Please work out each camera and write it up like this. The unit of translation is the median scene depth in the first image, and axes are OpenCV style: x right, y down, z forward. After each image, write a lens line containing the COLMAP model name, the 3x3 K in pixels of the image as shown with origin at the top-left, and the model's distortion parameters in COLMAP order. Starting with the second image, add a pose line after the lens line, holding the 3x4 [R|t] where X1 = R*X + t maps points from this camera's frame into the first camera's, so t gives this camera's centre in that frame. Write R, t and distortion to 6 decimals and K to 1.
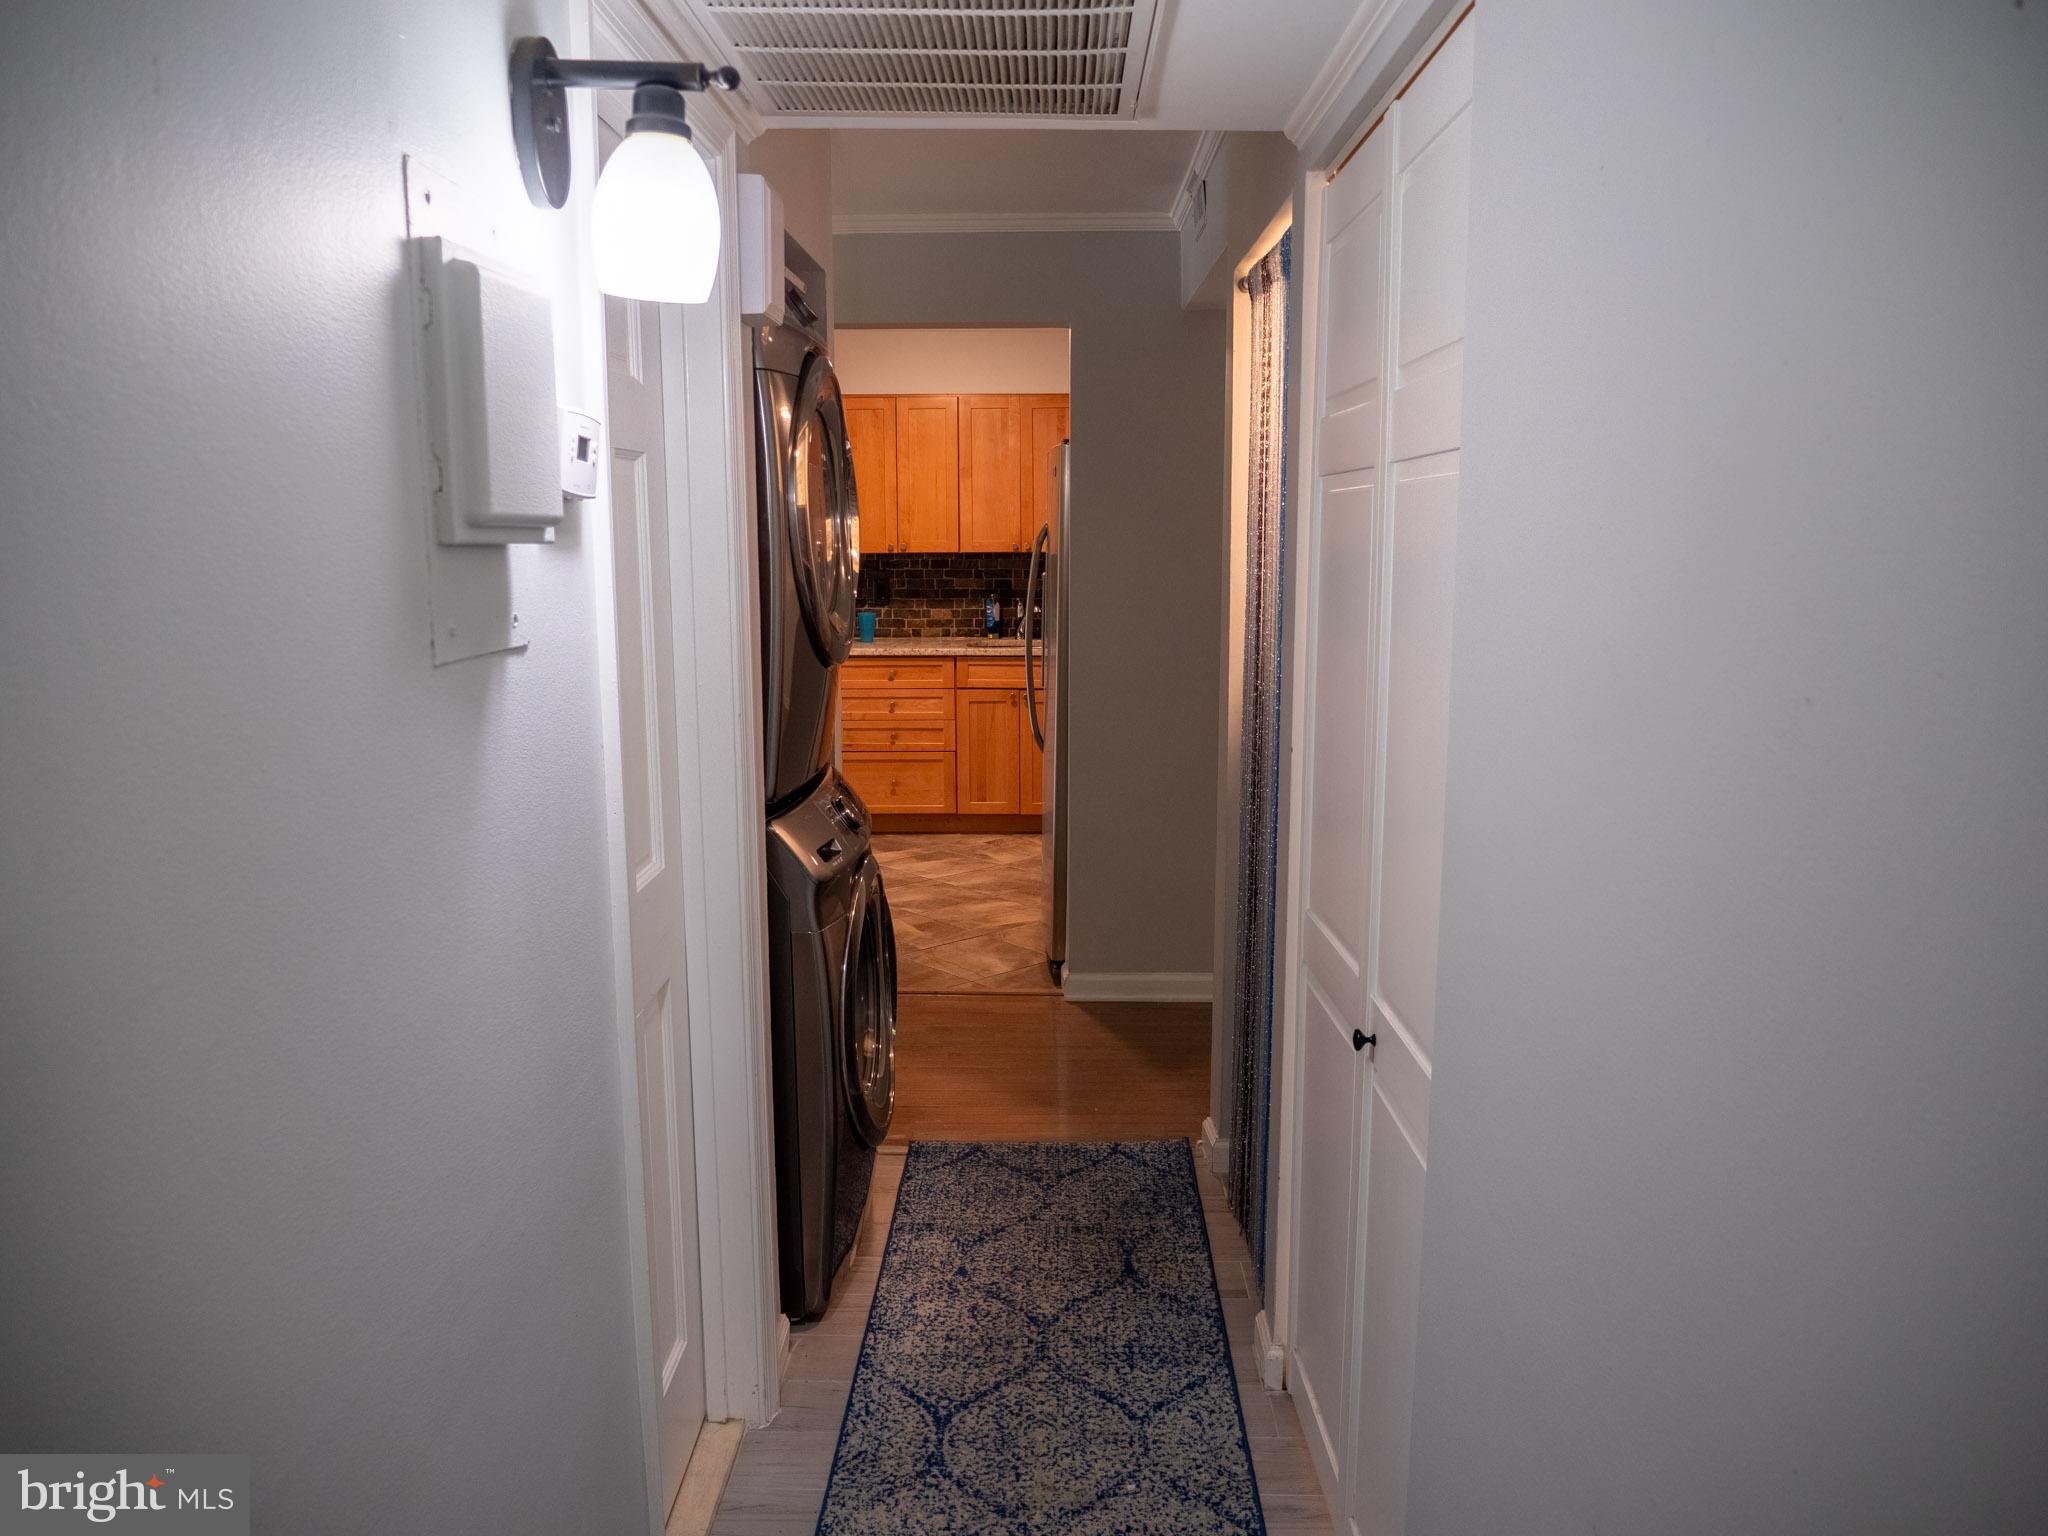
lens RADIAL K [[1495.4, 0, 1024.9], [0, 1495.4, 767.4], [0, 0, 1]] dist [-0.040048, 0.001695]
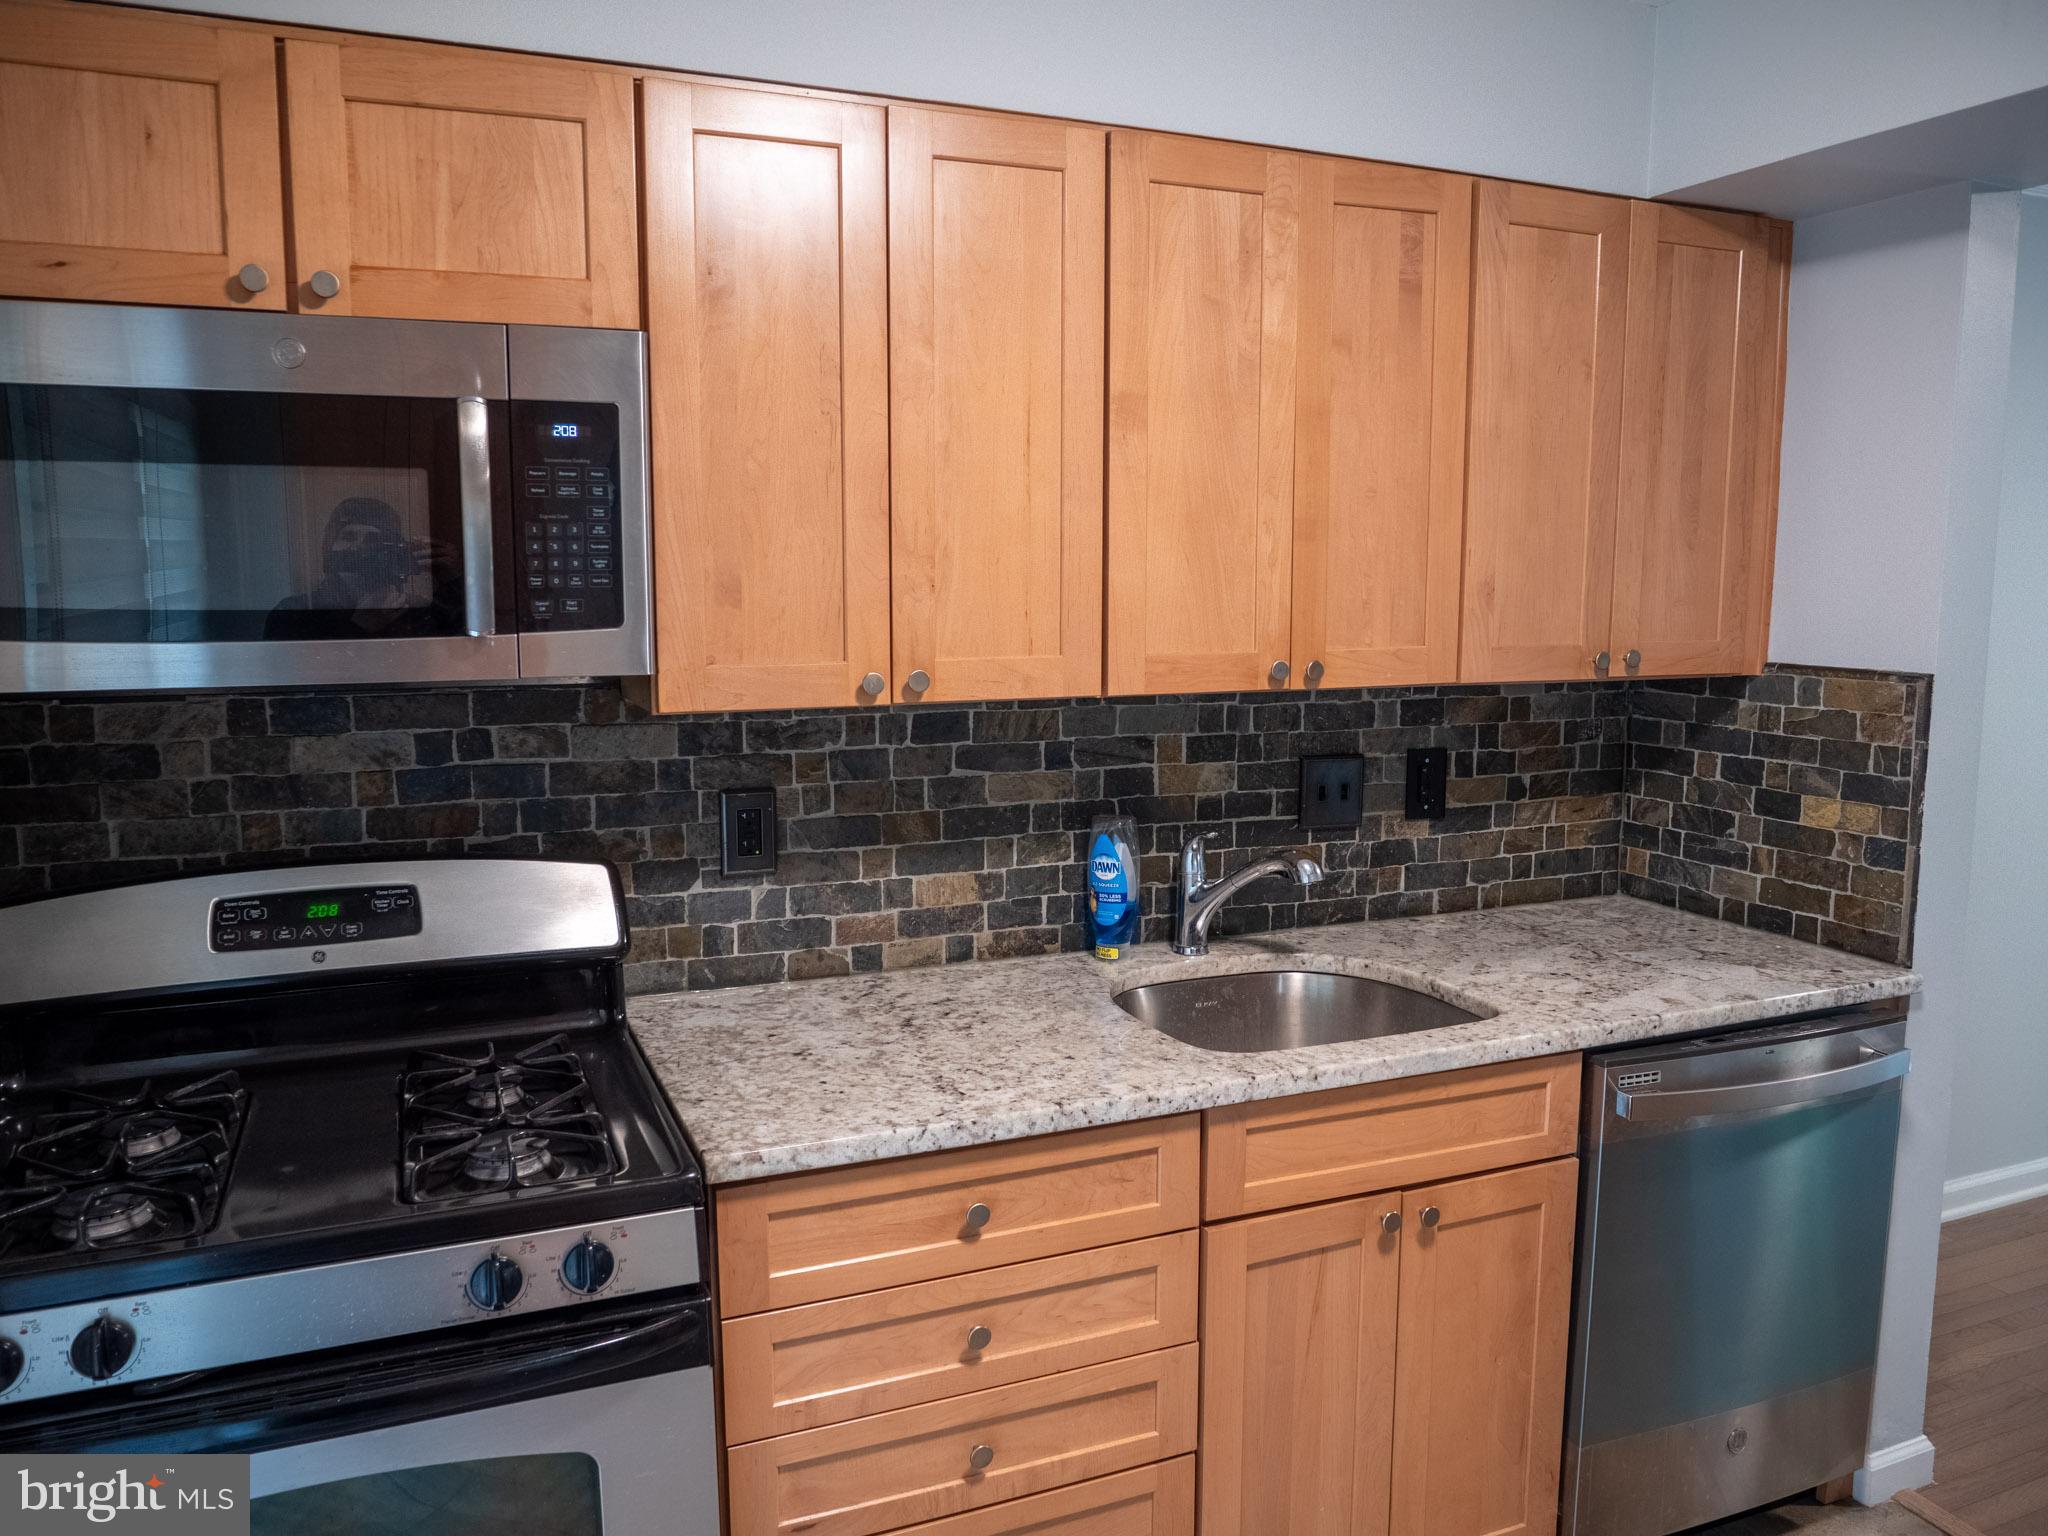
lens RADIAL K [[1495.4, 0, 1013.8], [0, 1495.4, 768.2], [0, 0, 1]] dist [-0.040048, 0.001695]
pose [[0.914480, -0.049660, 0.401571, -0.171784], [0.066163, 0.997435, -0.027323, -0.123991], [-0.399184, 0.051556, 0.915420, 0.751293]]
